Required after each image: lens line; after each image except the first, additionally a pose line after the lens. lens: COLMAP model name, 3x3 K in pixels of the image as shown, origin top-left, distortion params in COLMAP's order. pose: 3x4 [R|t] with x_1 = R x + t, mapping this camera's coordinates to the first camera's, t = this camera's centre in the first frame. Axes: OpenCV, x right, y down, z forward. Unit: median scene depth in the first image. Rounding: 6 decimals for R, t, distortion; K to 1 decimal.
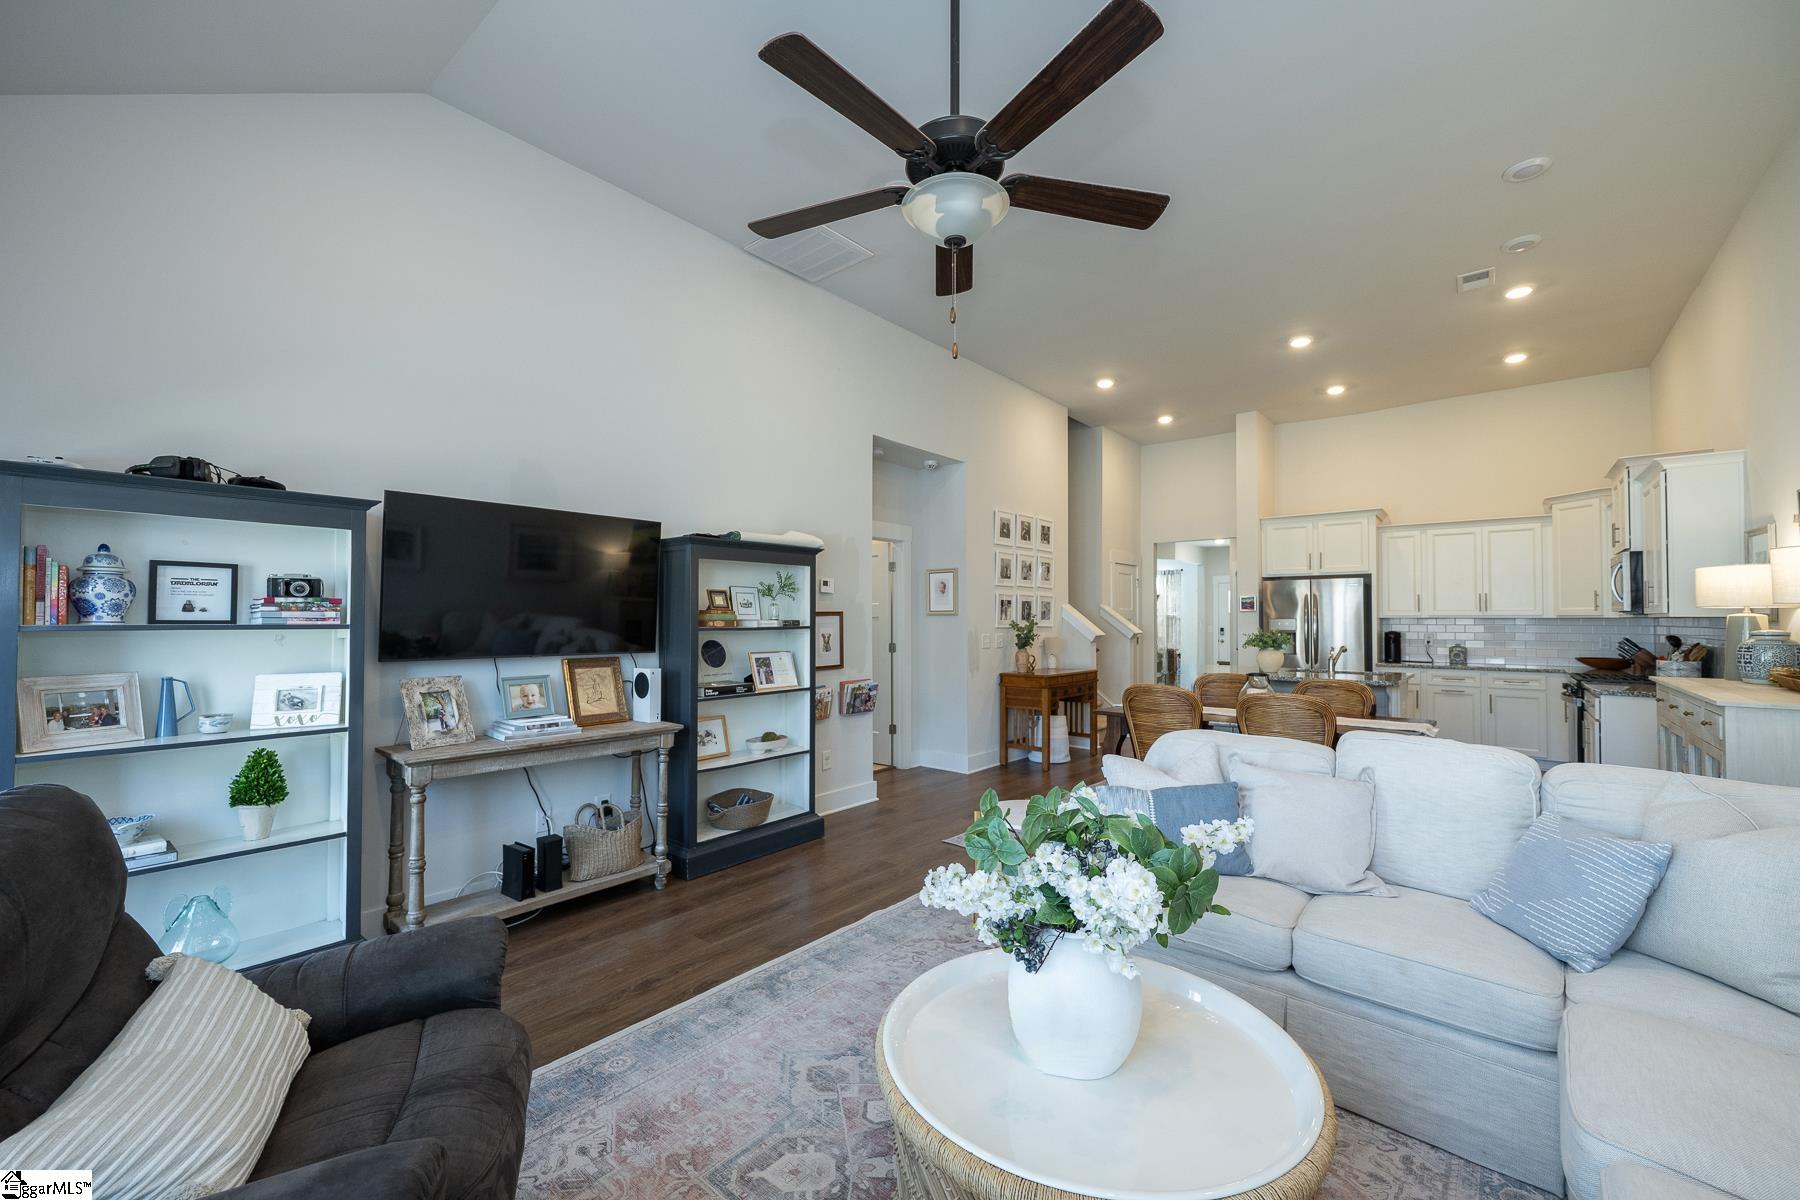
lens RADIAL K [[724.3, 0, 893.0], [0, 724.3, 599.2], [0, 0, 1]] dist [-0.000217, 0.000062]
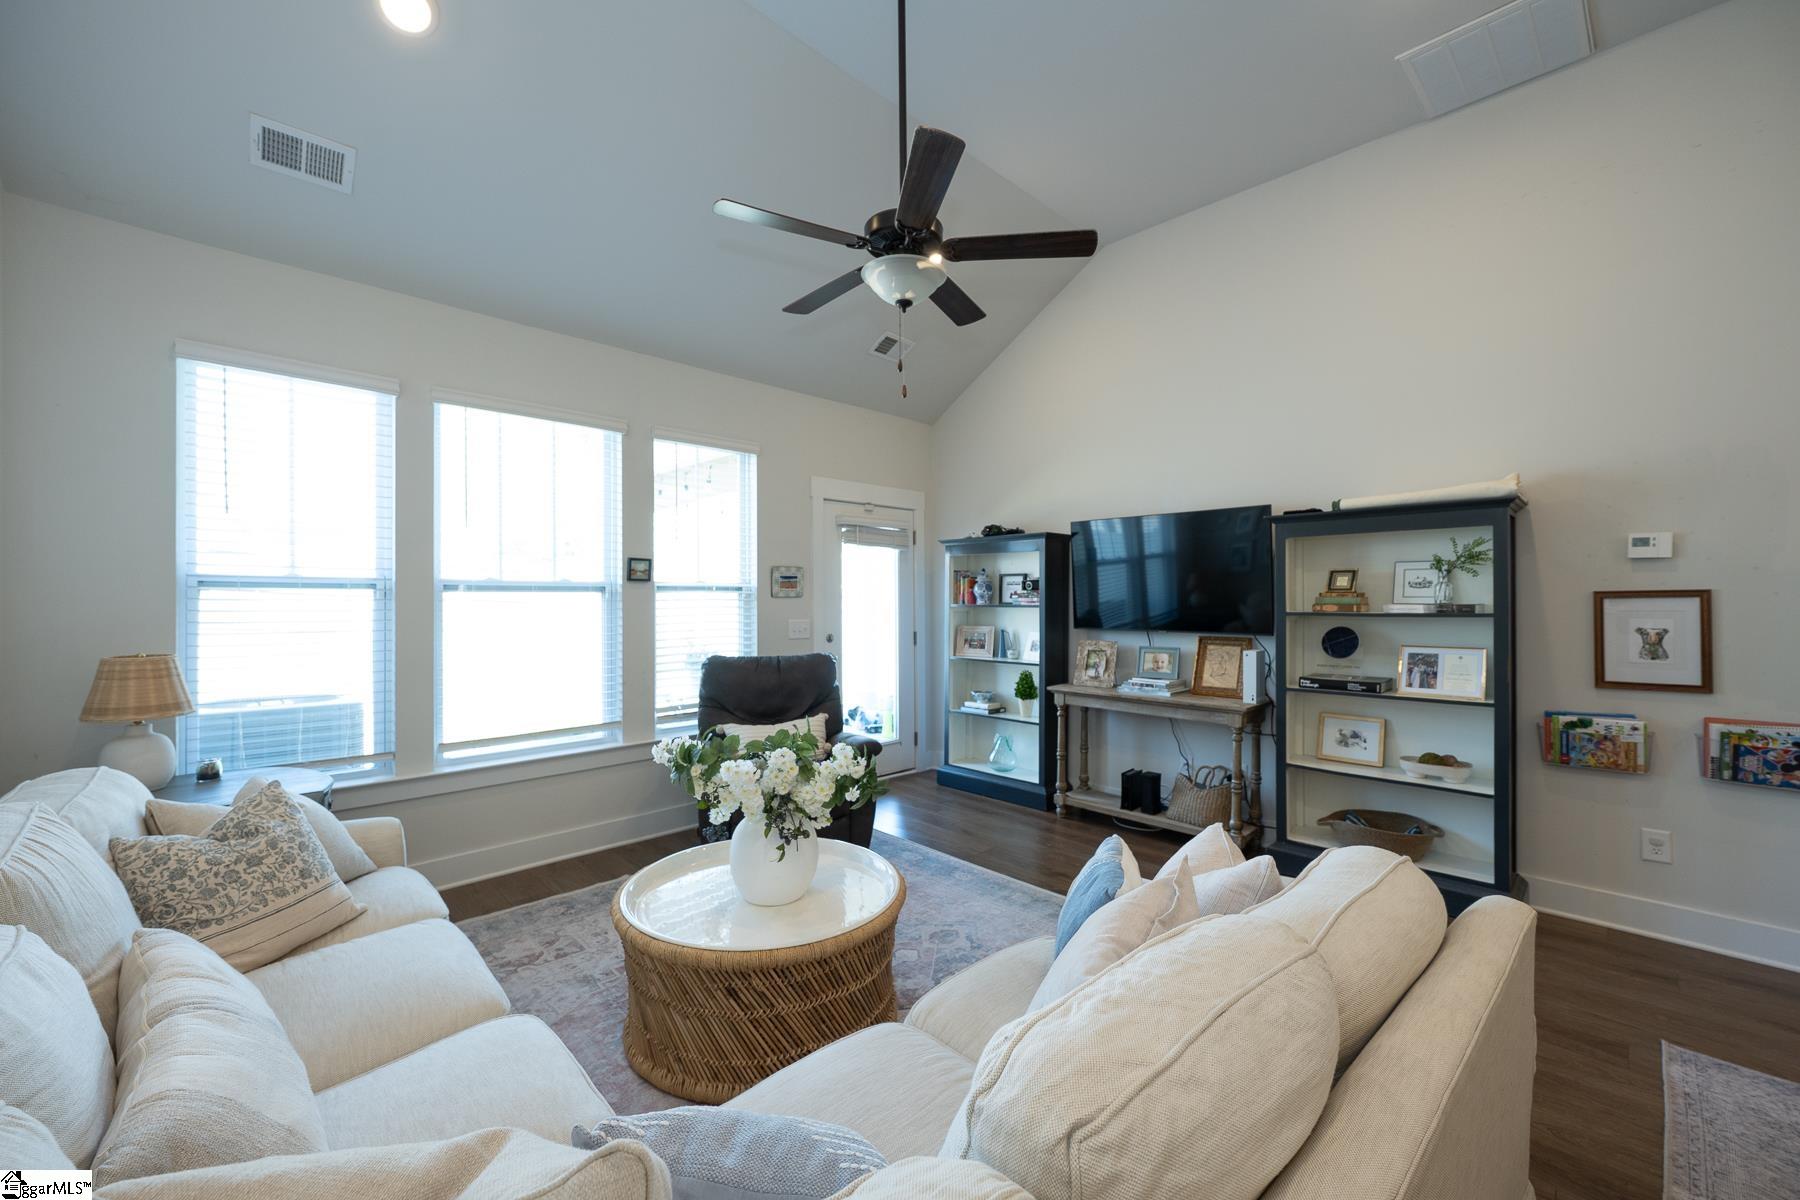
lens RADIAL K [[724.3, 0, 893.0], [0, 724.3, 599.2], [0, 0, 1]] dist [-0.000217, 0.000062]
pose [[-0.116359, 0.005054, -0.993194, 0.745919], [0.033249, 0.999446, 0.001191, 0.004581], [0.992650, -0.032884, -0.116463, 0.621866]]
